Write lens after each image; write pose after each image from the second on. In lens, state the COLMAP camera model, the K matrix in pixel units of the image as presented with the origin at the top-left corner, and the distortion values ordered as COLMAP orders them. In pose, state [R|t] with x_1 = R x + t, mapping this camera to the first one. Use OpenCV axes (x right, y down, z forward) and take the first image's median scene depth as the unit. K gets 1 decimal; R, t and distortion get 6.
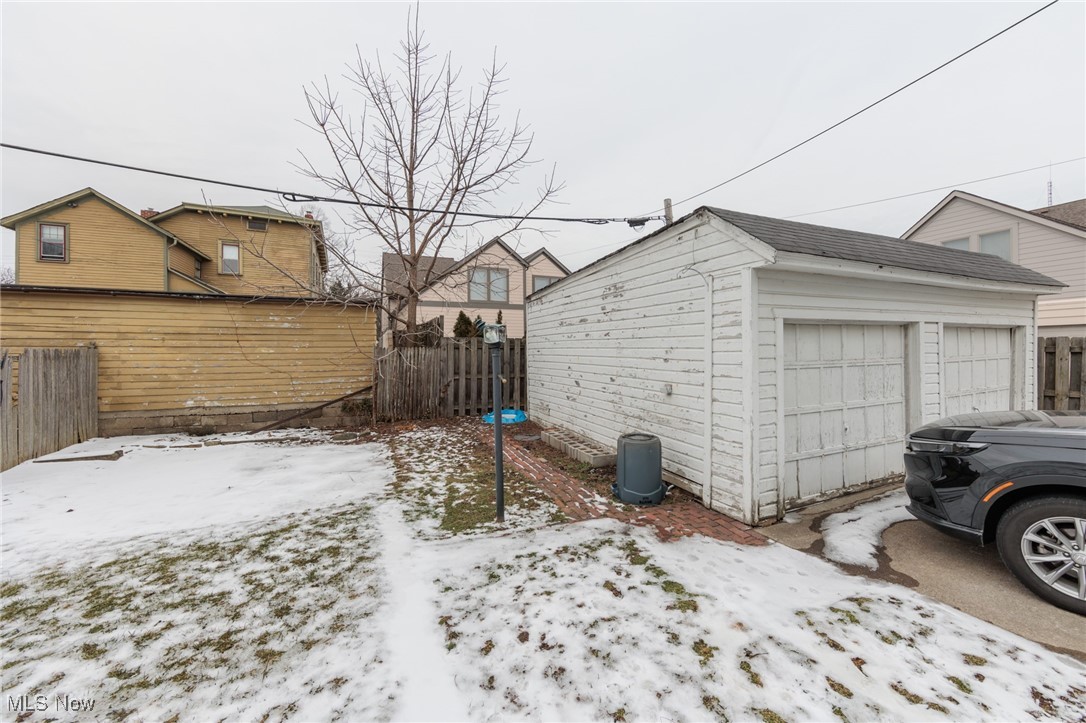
lens RADIAL K [[423.1, 0, 542.9], [0, 423.1, 356.0], [0, 0, 1]] dist [-0.002717, 0.000059]
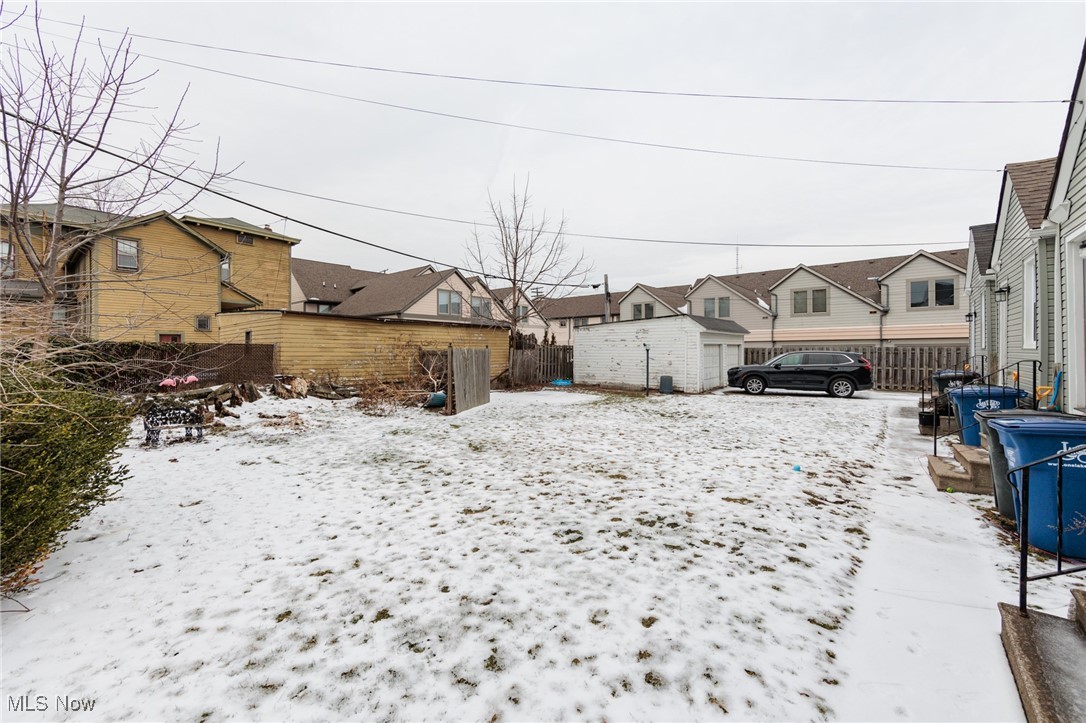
lens RADIAL K [[423.1, 0, 542.9], [0, 423.1, 356.0], [0, 0, 1]] dist [-0.002717, 0.000059]
pose [[0.907851, -0.000268, 0.419292, -1.052432], [0.002430, 0.999986, -0.004622, 0.020463], [-0.419285, 0.005215, 0.907840, -0.863753]]
